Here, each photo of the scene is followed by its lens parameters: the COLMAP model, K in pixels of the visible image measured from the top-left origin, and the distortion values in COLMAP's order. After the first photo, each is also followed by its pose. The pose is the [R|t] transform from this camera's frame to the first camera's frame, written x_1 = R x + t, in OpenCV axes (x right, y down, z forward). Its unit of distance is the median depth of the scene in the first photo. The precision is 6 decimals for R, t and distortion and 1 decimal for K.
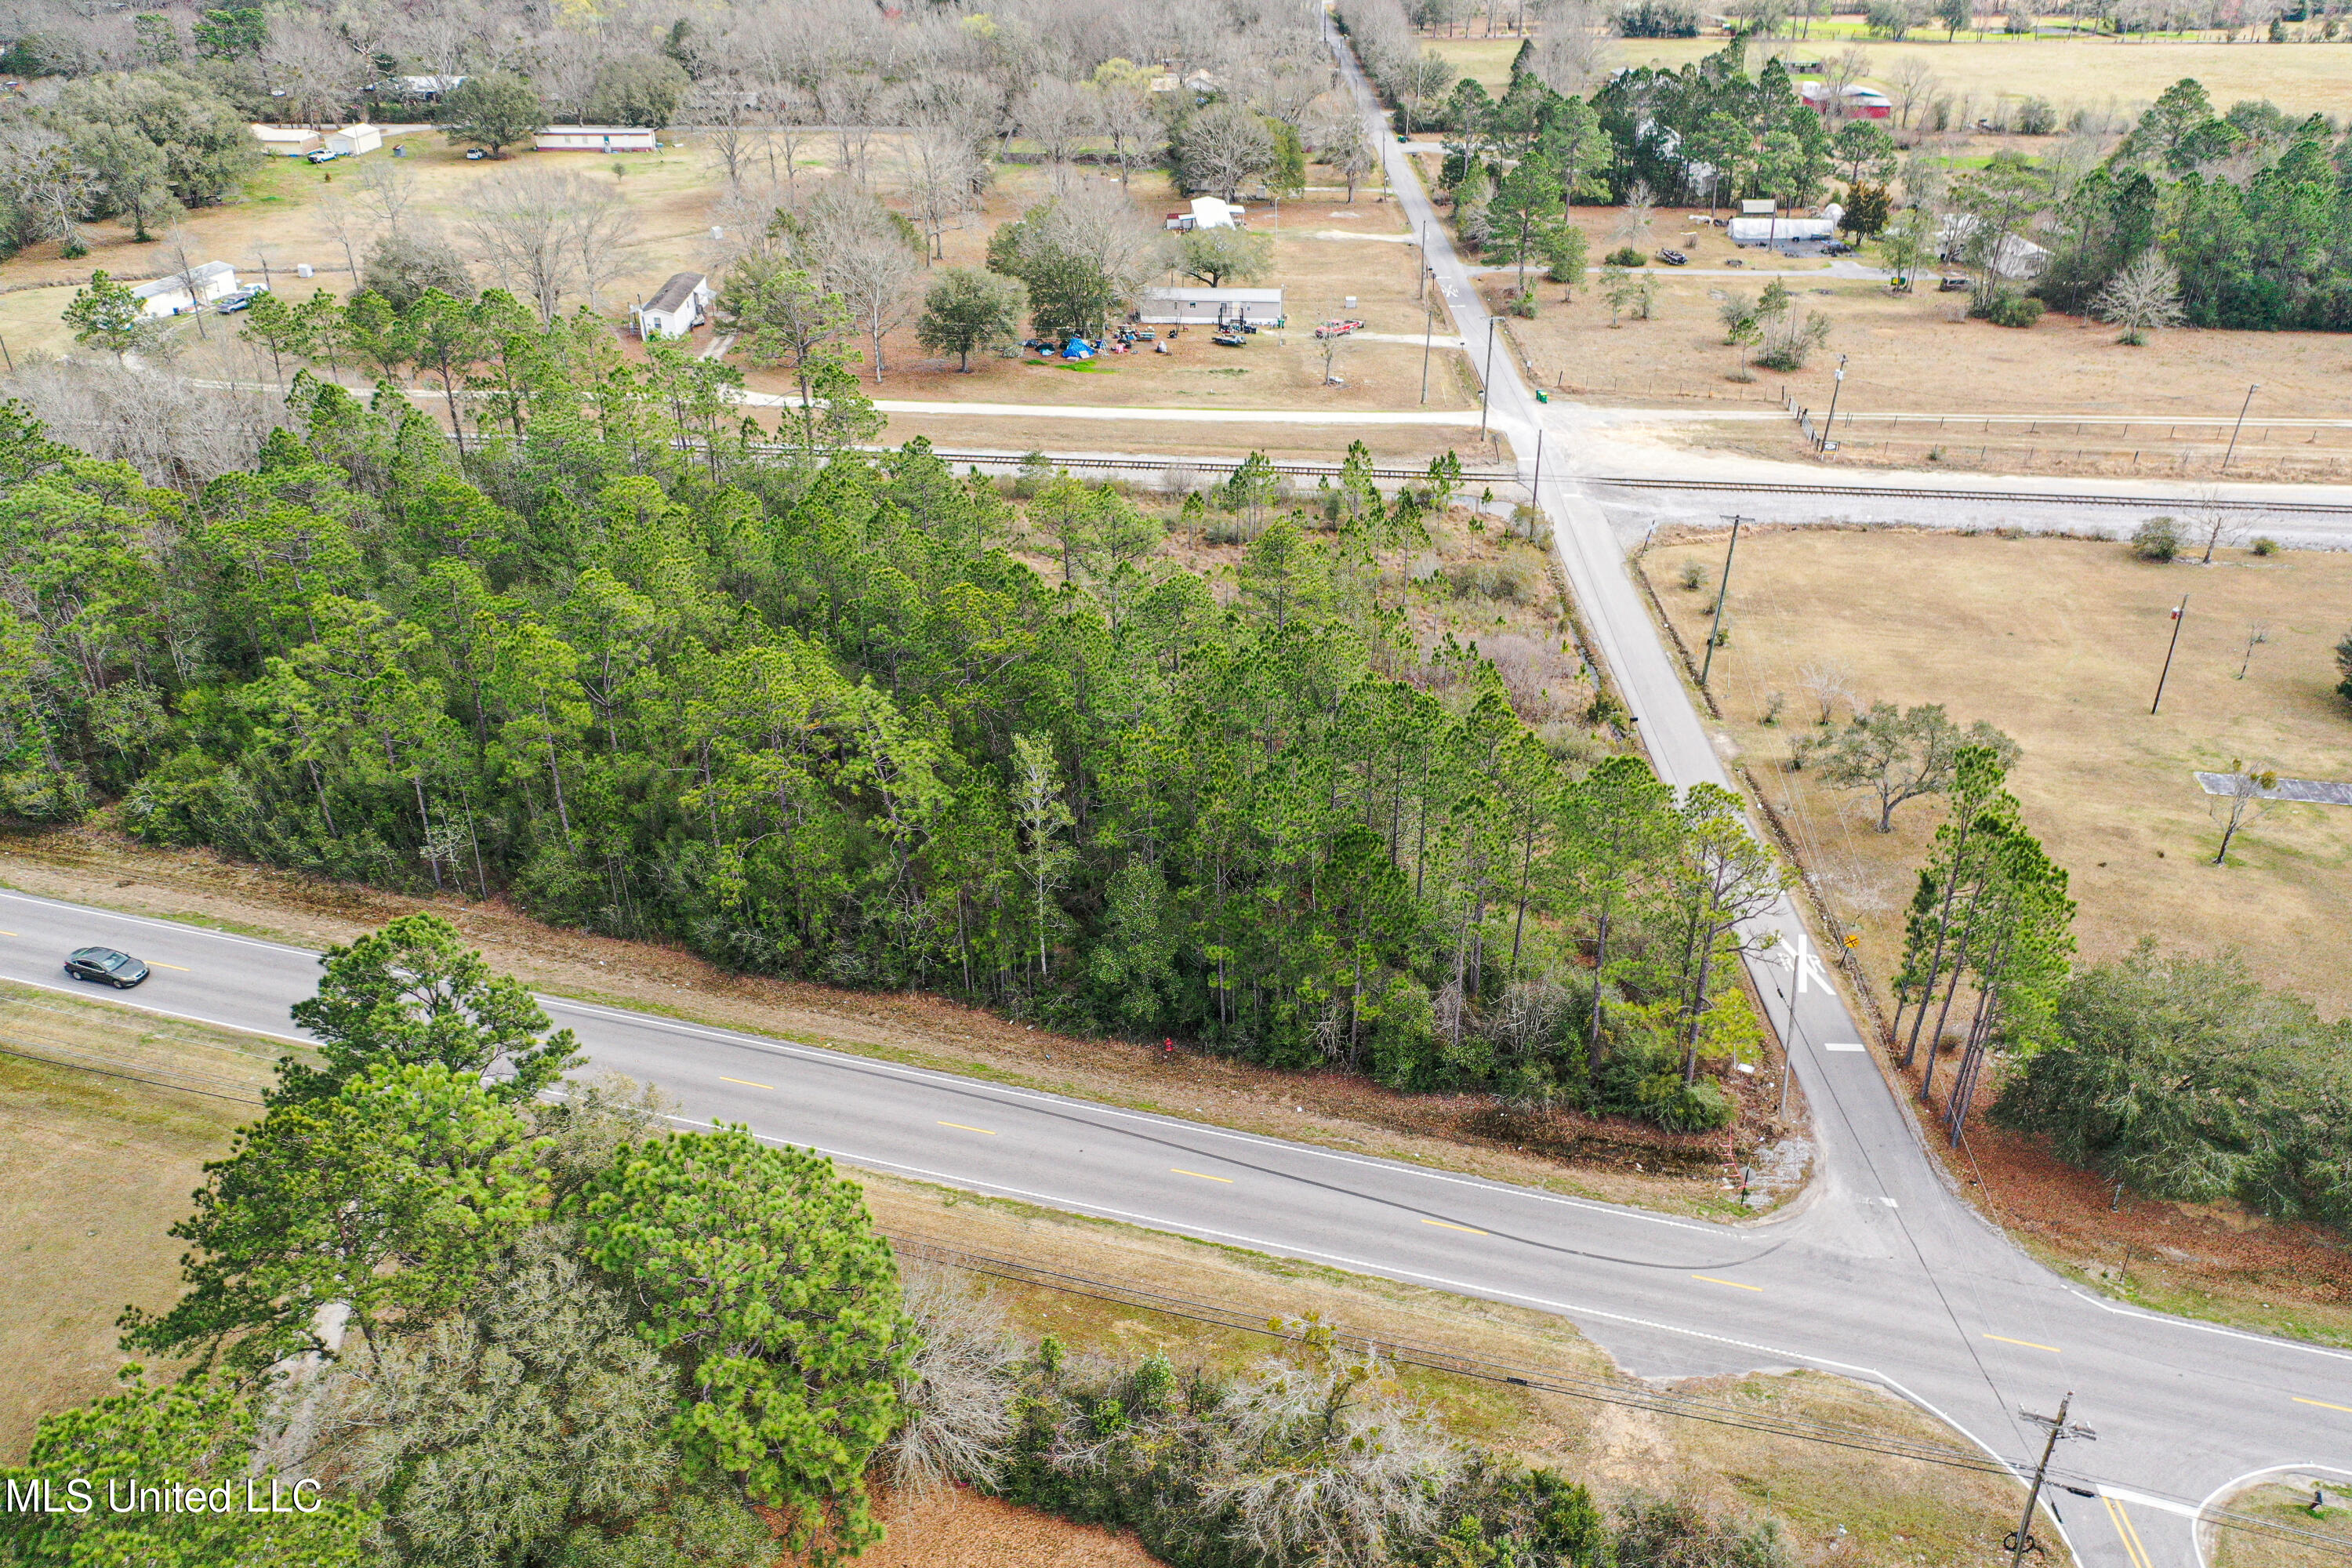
lens RADIAL K [[1900.1, 0, 1176.0], [0, 1900.1, 784.0], [0, 0, 1]] dist [0.003059, 0.005772]
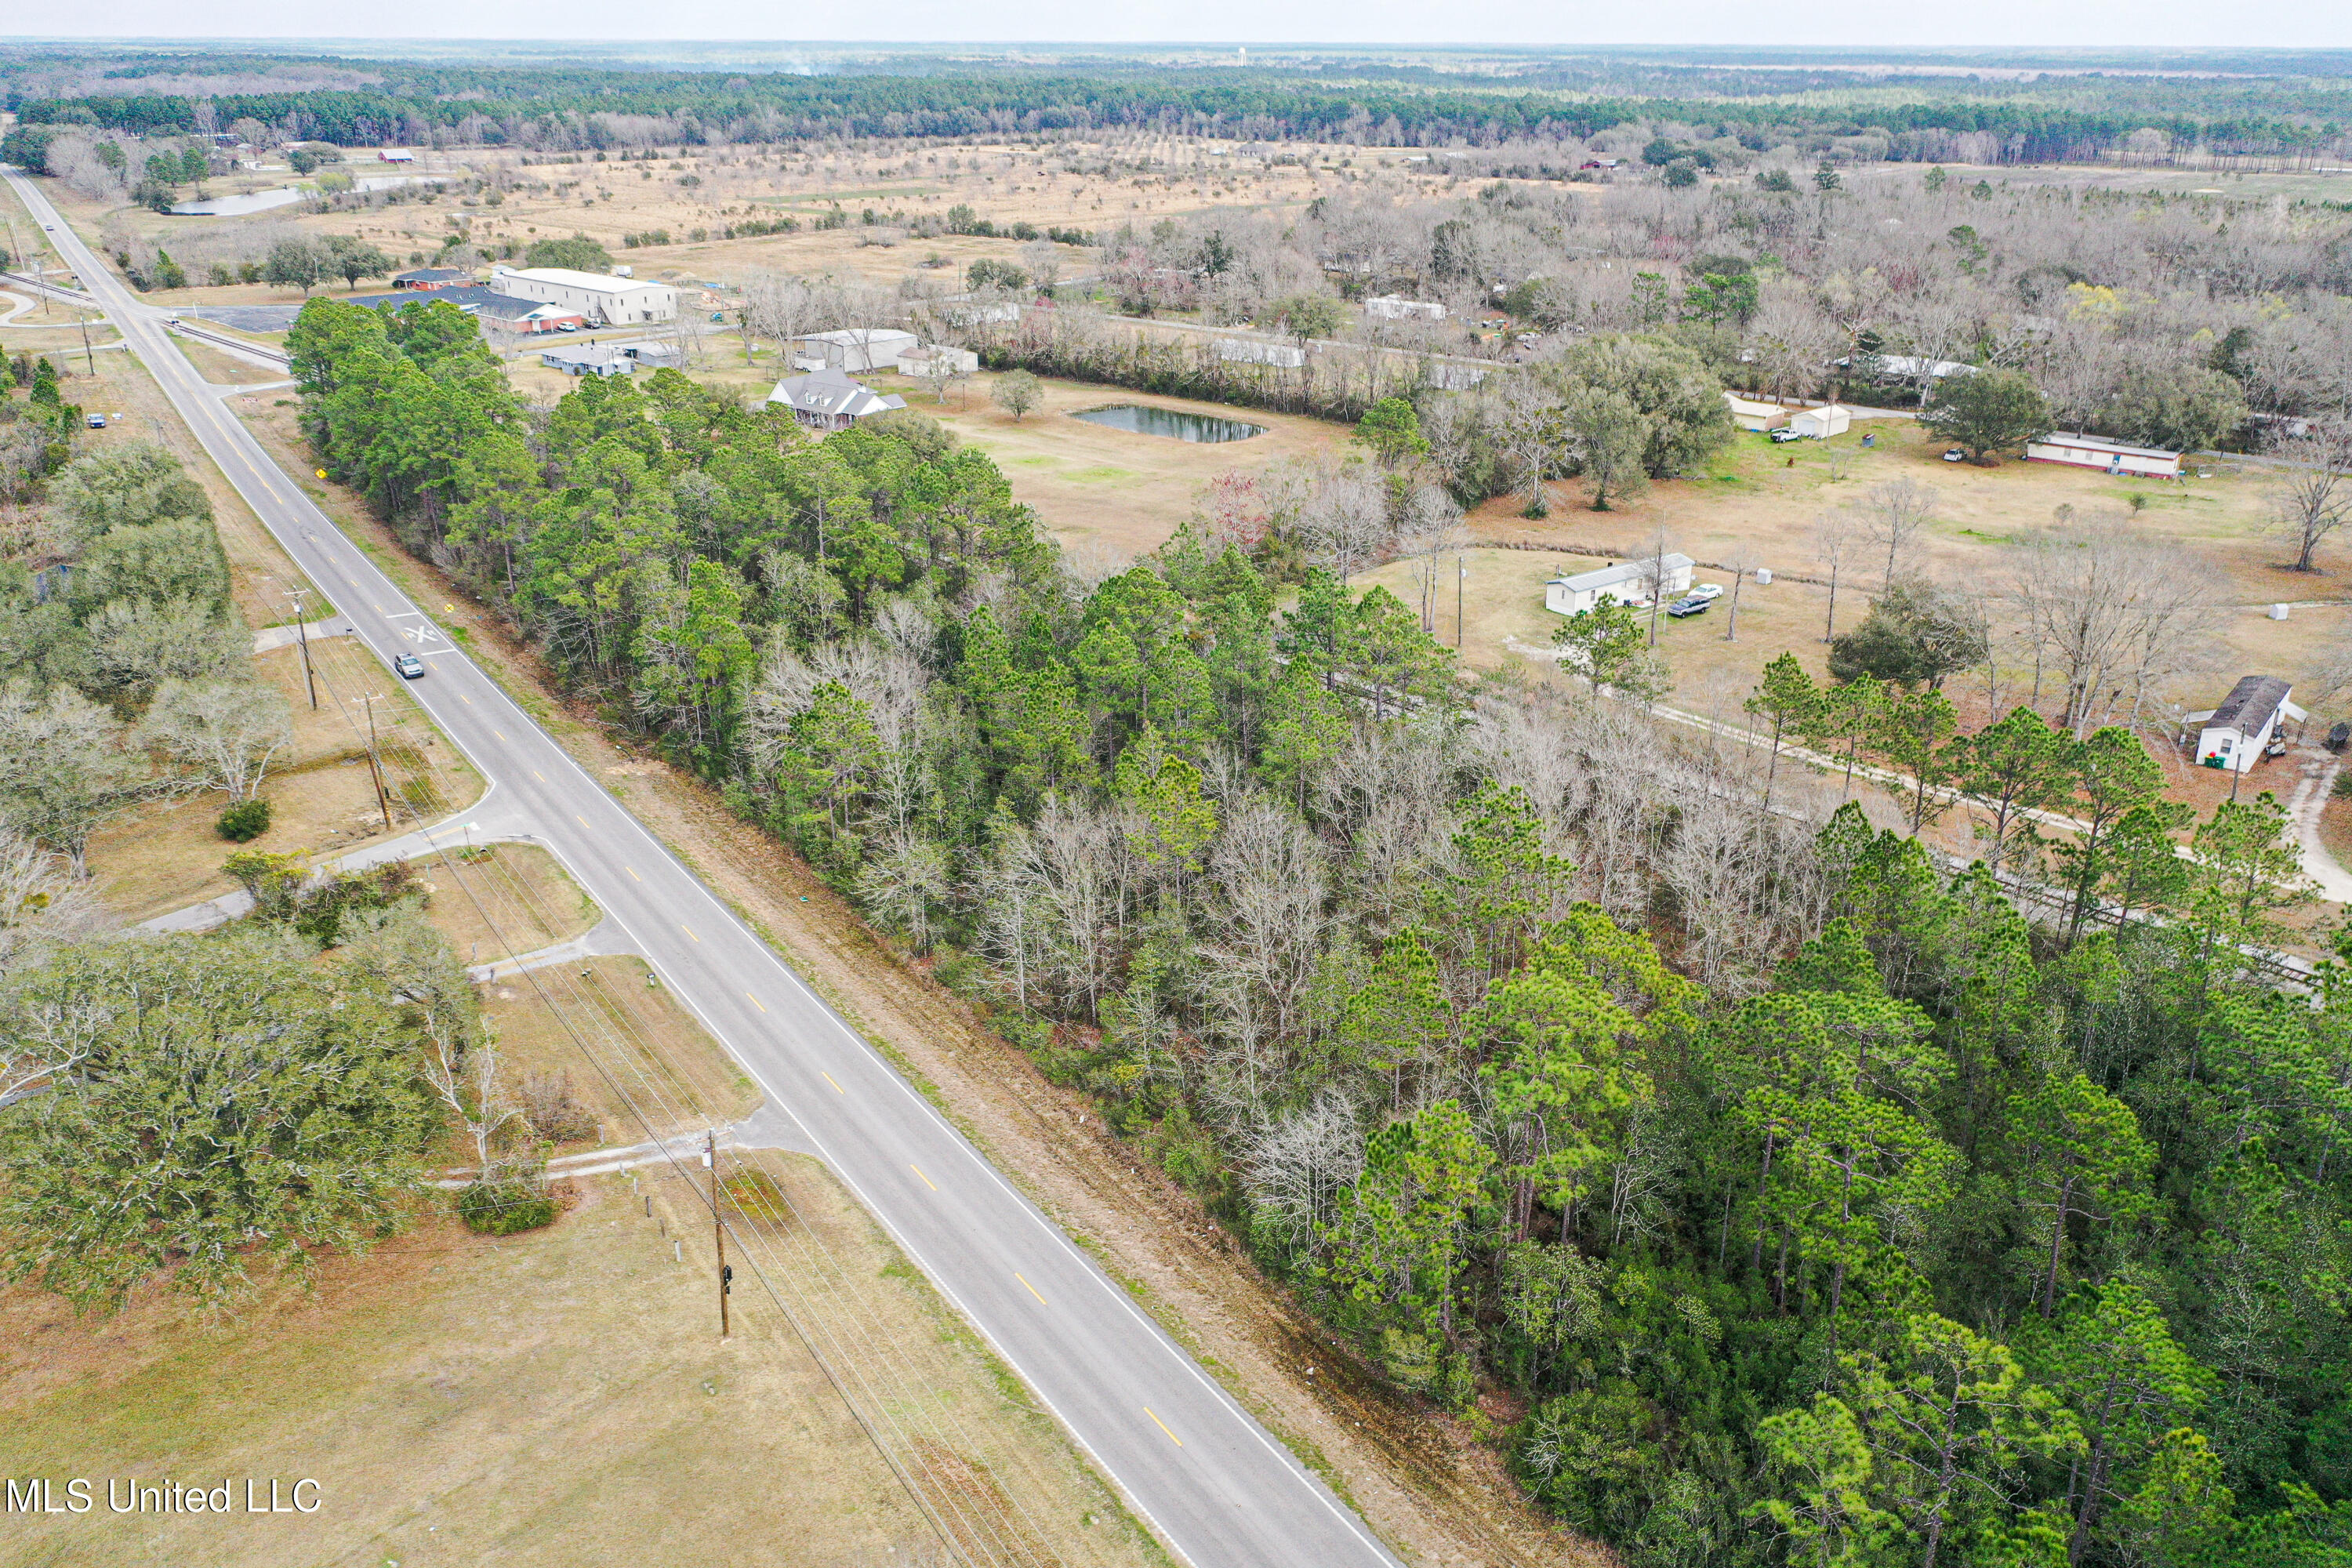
lens RADIAL K [[1900.1, 0, 1176.0], [0, 1900.1, 784.0], [0, 0, 1]] dist [0.003059, 0.005772]
pose [[0.784940, 0.235018, -0.573267, -0.111095], [-0.300262, 0.953644, -0.020172, -0.060243], [0.541952, 0.187964, 0.819120, 0.112762]]
